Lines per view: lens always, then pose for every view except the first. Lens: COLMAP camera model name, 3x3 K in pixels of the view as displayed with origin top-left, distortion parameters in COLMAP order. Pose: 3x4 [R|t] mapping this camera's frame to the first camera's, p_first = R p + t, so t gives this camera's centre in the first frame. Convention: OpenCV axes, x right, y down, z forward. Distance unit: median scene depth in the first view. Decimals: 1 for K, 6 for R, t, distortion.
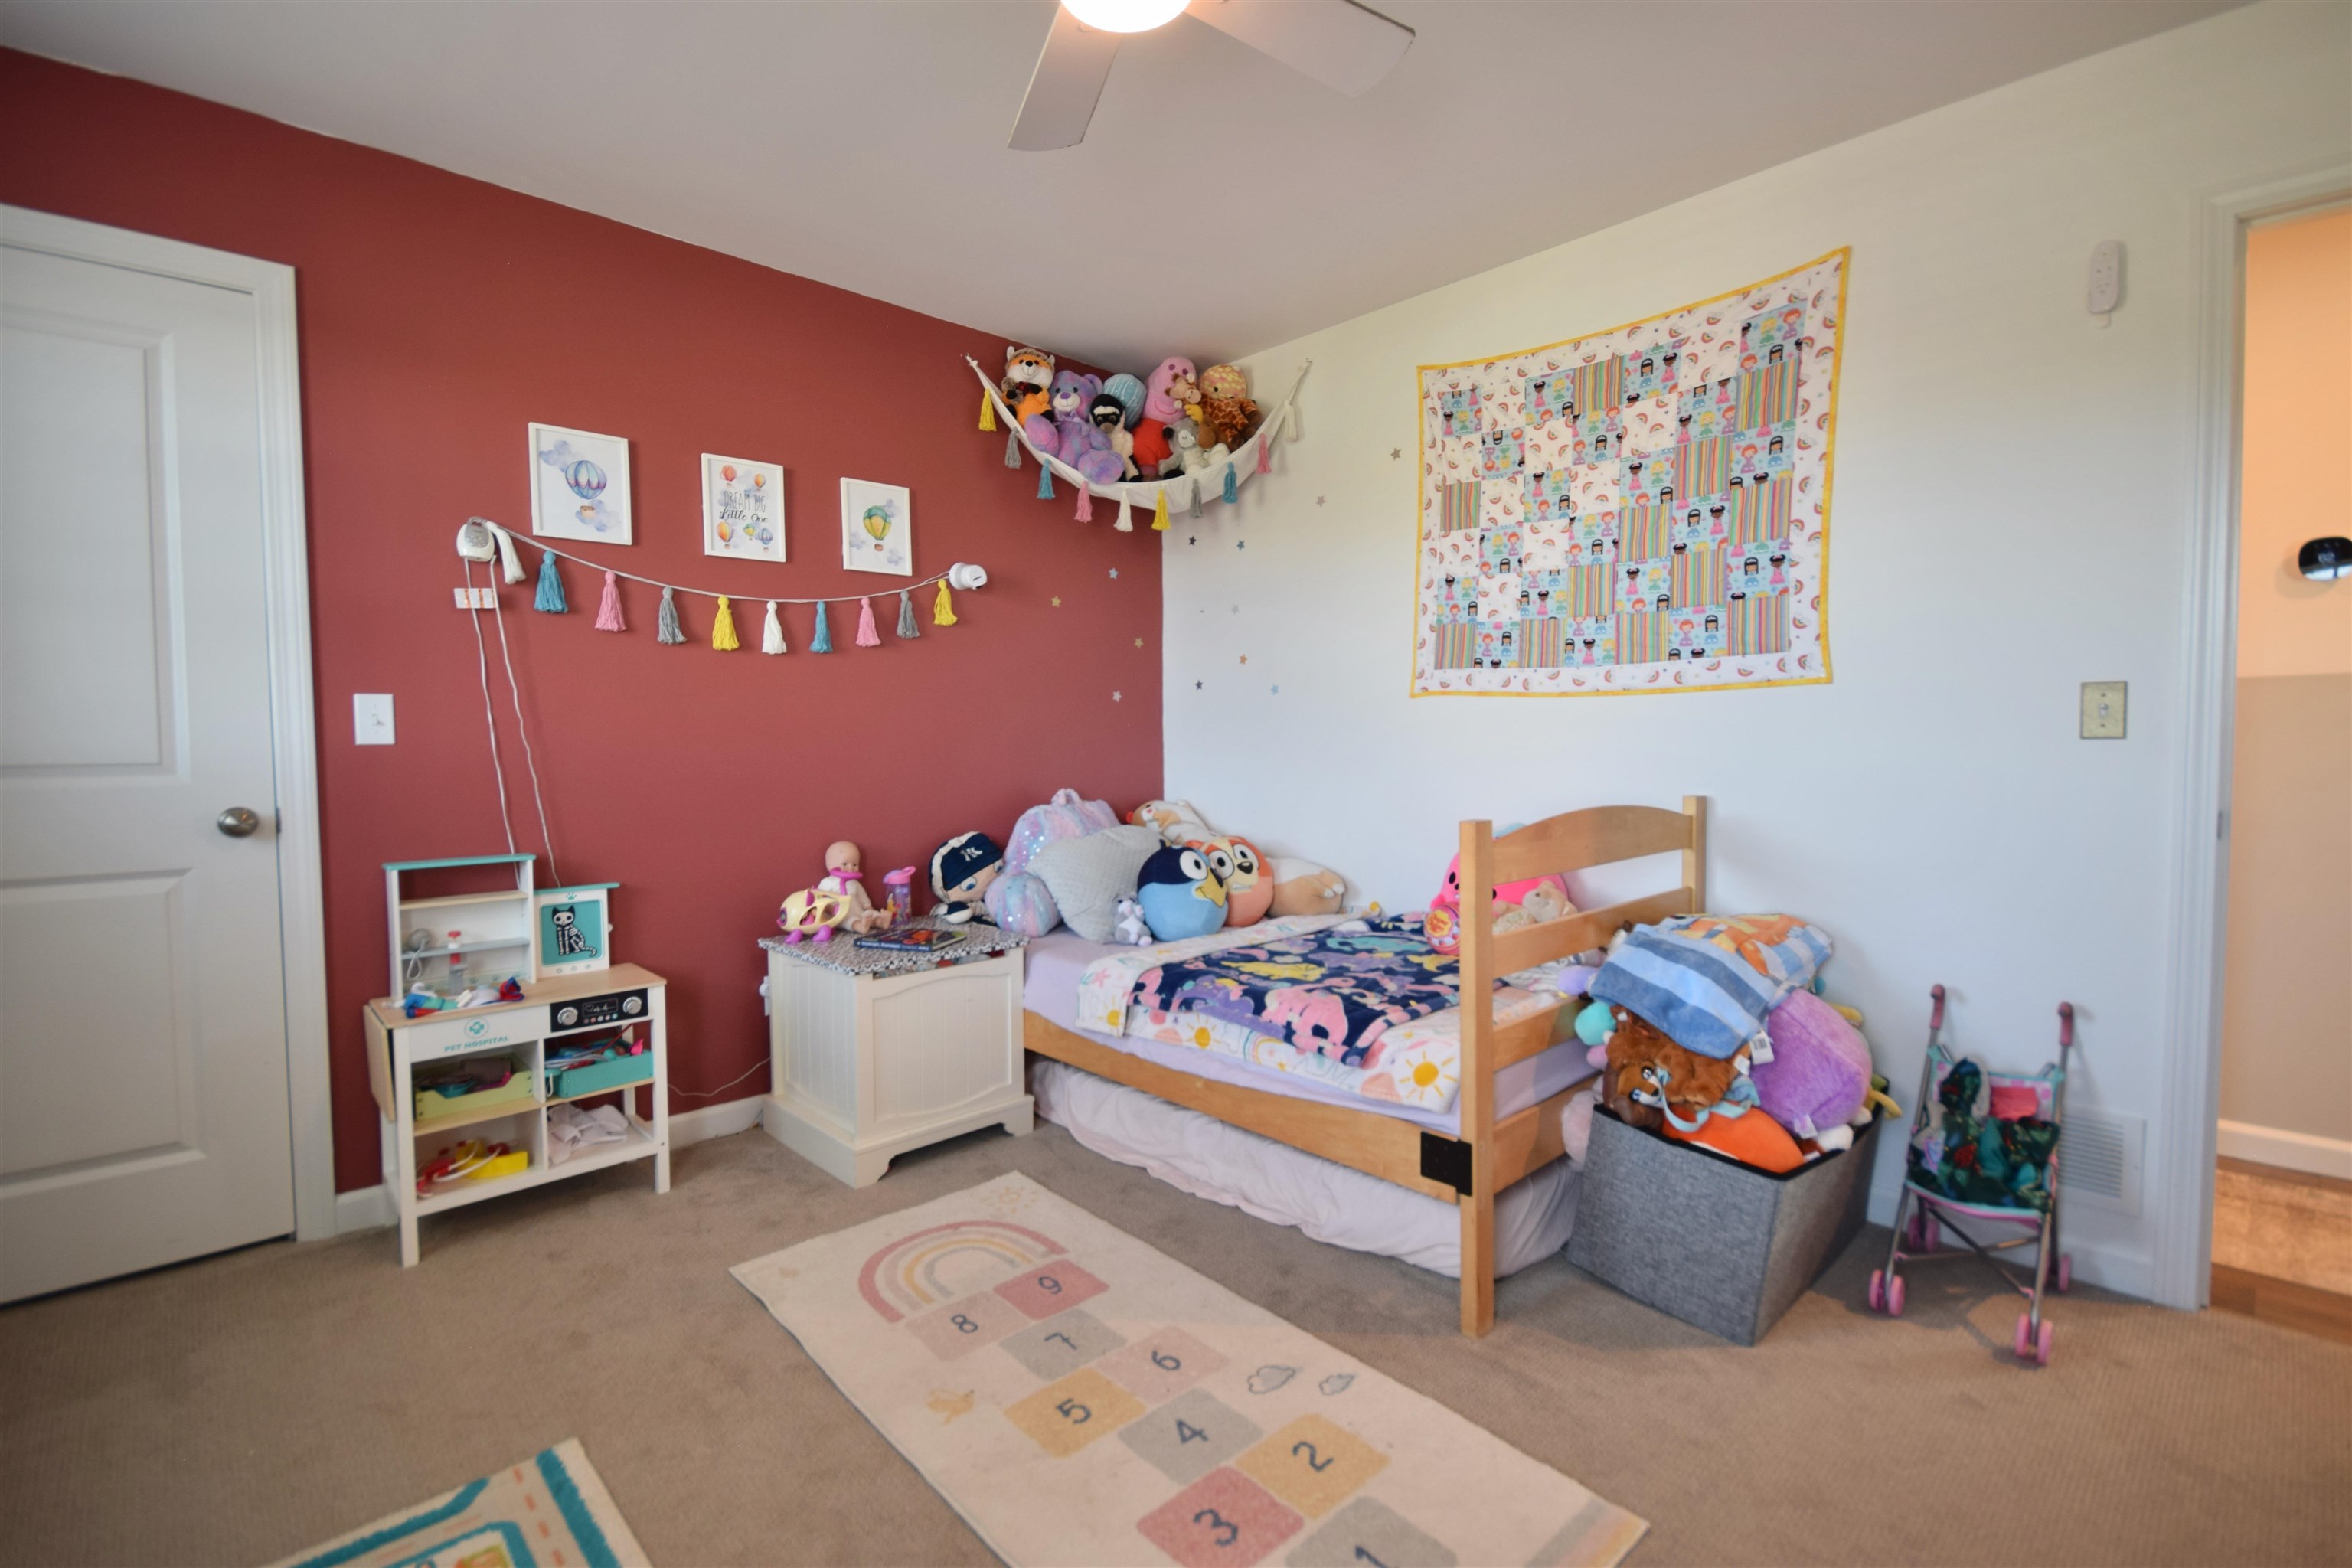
lens RADIAL K [[1060.5, 0, 1172.5], [0, 1060.5, 774.4], [0, 0, 1]] dist [-0.001567, 0.000089]
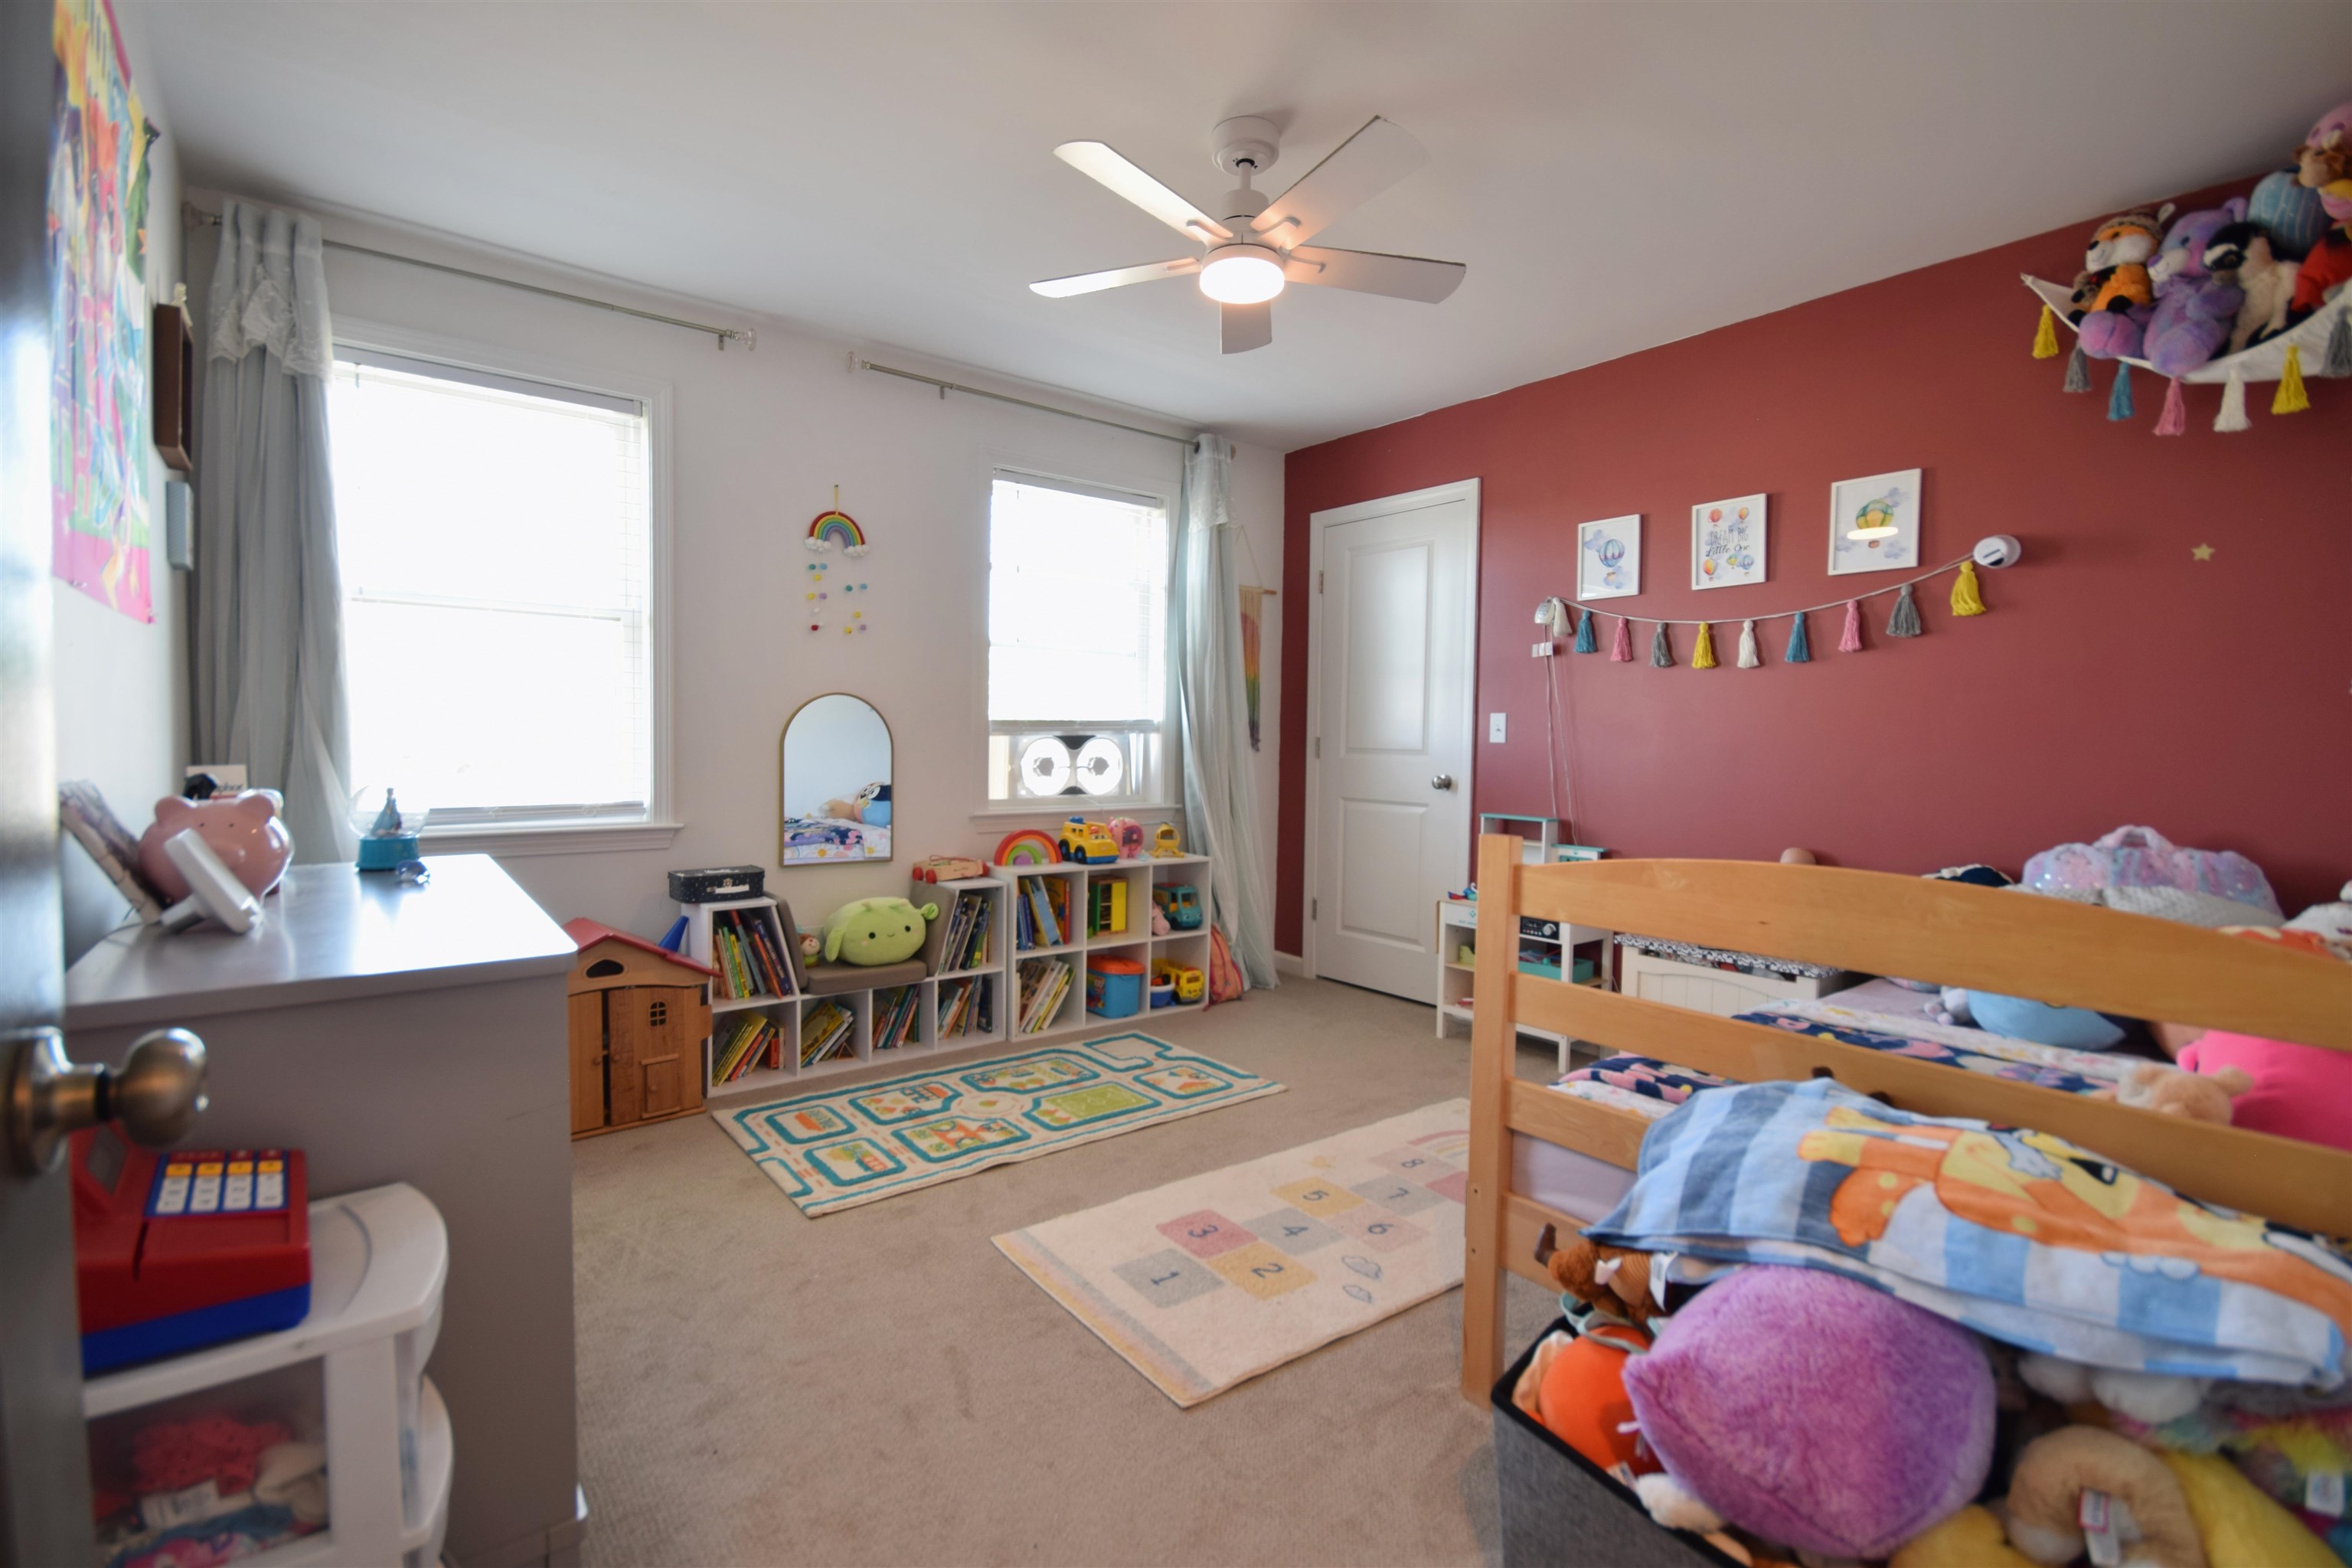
lens RADIAL K [[1060.5, 0, 1173.9], [0, 1060.5, 779.1], [0, 0, 1]] dist [-0.001567, 0.000089]
pose [[-0.104738, 0.041344, -0.993640, 0.810121], [-0.054311, 0.997407, 0.047226, -0.019053], [0.993016, 0.058911, -0.102221, 0.547943]]
